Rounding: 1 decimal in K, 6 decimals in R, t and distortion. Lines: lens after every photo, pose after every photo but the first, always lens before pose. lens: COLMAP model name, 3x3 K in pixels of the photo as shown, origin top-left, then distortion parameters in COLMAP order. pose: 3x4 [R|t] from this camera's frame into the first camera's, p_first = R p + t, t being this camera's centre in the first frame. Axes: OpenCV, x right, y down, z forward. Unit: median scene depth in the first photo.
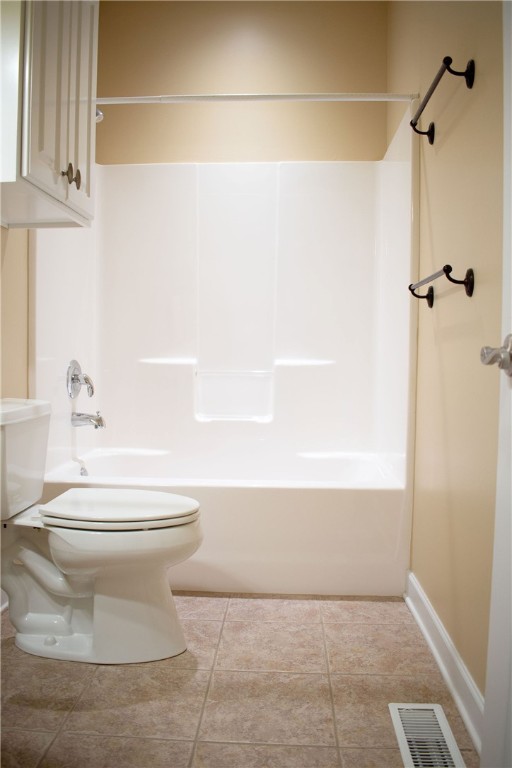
lens RADIAL K [[616.1, 0, 254.4], [0, 616.1, 382.7], [0, 0, 1]] dist [-0.090933, 0.009804]
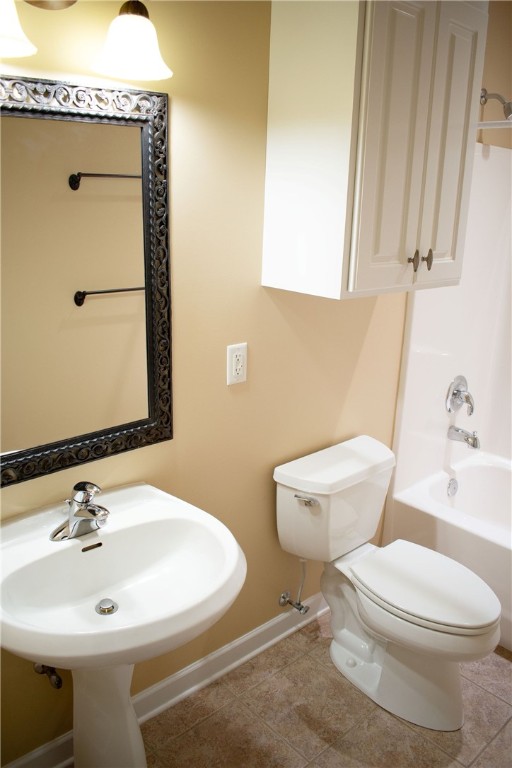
lens RADIAL K [[616.1, 0, 257.5], [0, 616.1, 385.6], [0, 0, 1]] dist [-0.090933, 0.009804]
pose [[0.711613, 0.227471, -0.664728, 0.179042], [-0.057031, 0.961716, 0.268047, -0.373900], [0.700253, -0.152836, 0.697343, 0.132247]]
